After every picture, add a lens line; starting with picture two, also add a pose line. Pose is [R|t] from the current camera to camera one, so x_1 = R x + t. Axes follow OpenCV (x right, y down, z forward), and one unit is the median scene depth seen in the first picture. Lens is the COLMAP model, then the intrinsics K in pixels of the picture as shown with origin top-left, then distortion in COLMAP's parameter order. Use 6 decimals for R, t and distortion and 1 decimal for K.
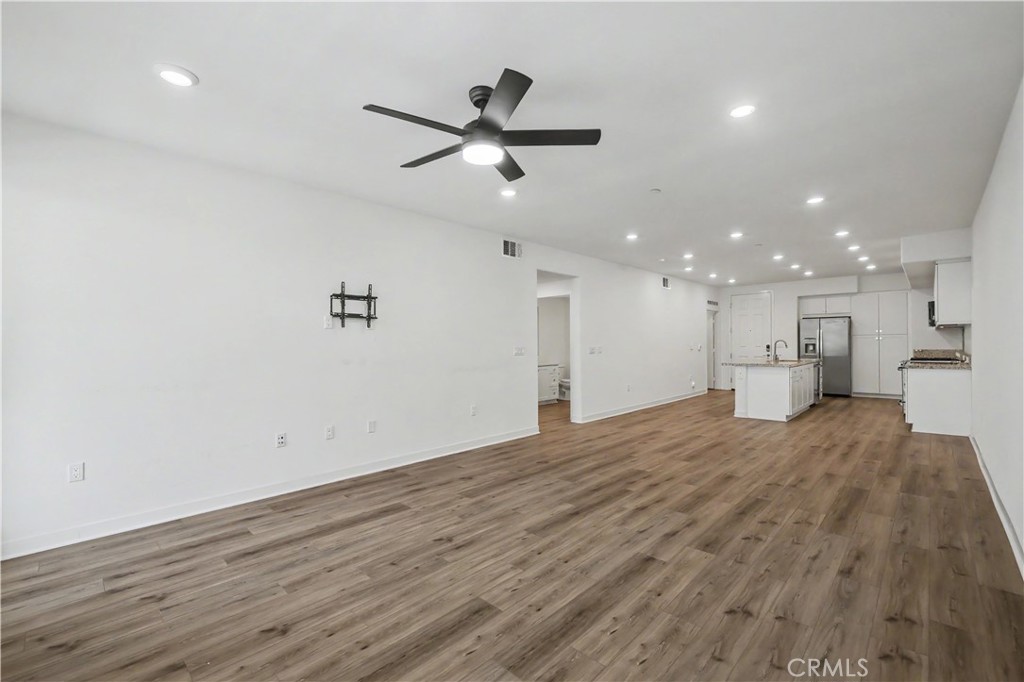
lens RADIAL K [[435.6, 0, 510.5], [0, 435.6, 346.3], [0, 0, 1]] dist [-0.003052, -0.000606]
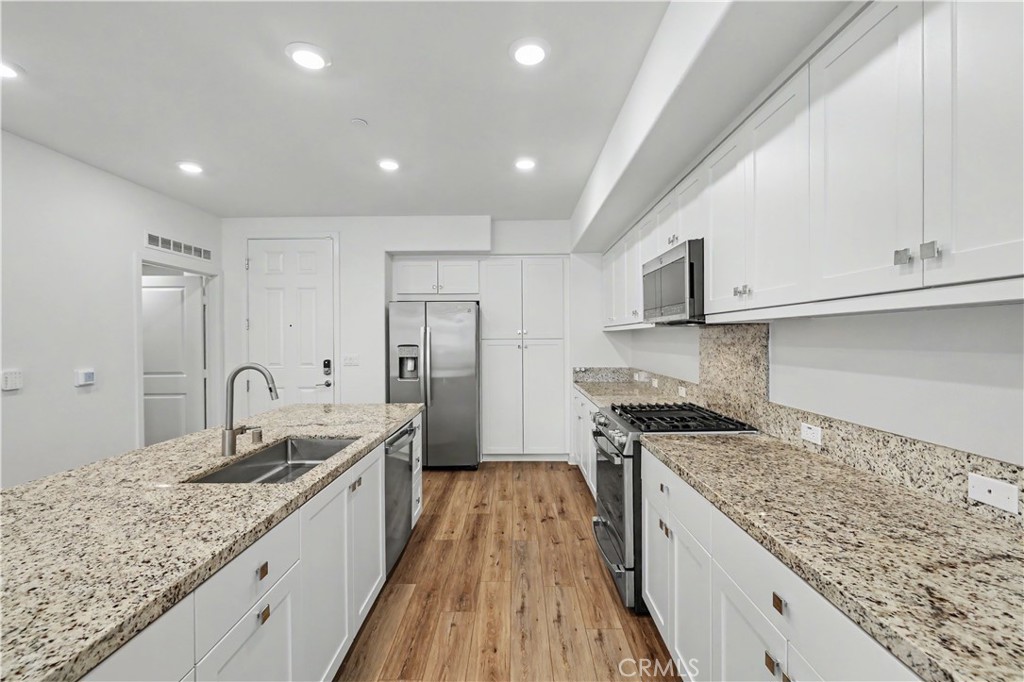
lens RADIAL K [[434.6, 0, 512.0], [0, 434.6, 341.0], [0, 0, 1]] dist [-0.001489, -0.000252]
pose [[0.736168, -0.001584, 0.676797, 0.463438], [0.000638, 0.999998, 0.001646, -0.023390], [-0.676799, -0.000780, 0.736167, 0.595386]]
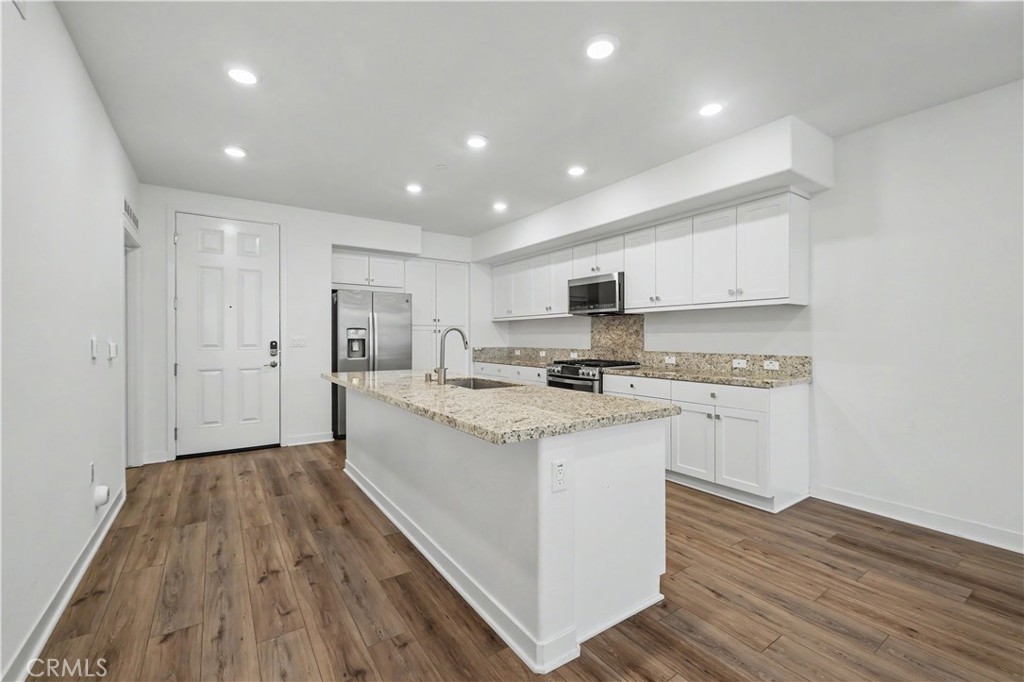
lens RADIAL K [[434.6, 0, 512.0], [0, 434.6, 341.0], [0, 0, 1]] dist [-0.001489, -0.000252]
pose [[0.211554, 0.000227, 0.977366, 0.220387], [-0.000017, 1.000000, -0.000229, -0.003236], [-0.977366, 0.000032, 0.211554, 0.707506]]
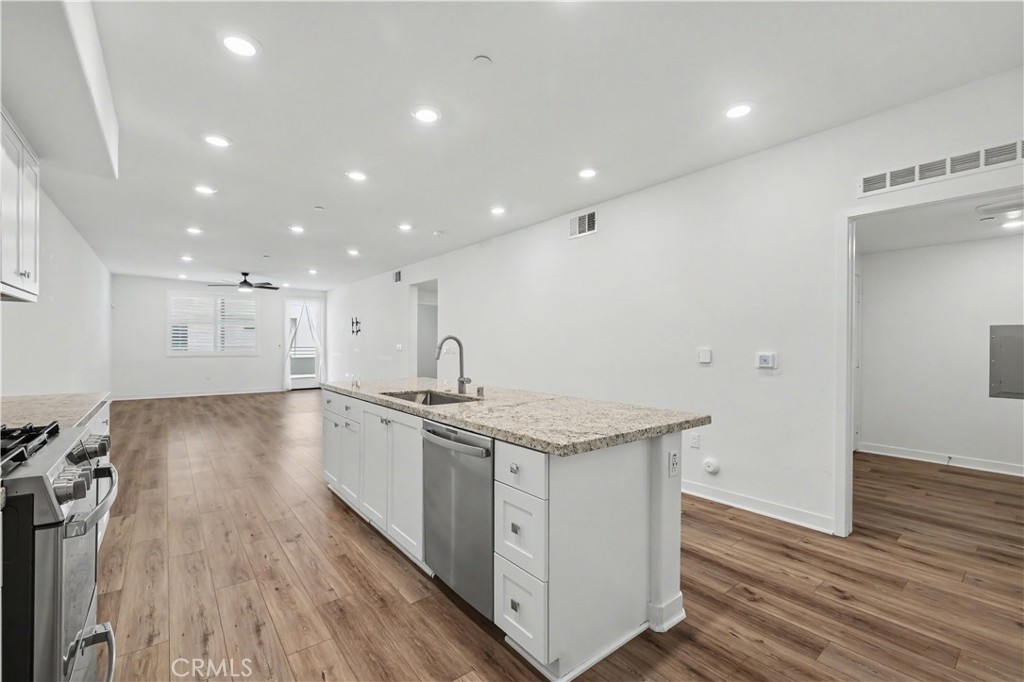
lens RADIAL K [[435.6, 0, 510.5], [0, 435.6, 346.3], [0, 0, 1]] dist [-0.003052, -0.000606]
pose [[-0.145885, 0.007652, -0.989272, 0.790187], [-0.006604, 0.999940, 0.008708, -0.008710], [0.989279, 0.007803, -0.145826, 0.893381]]
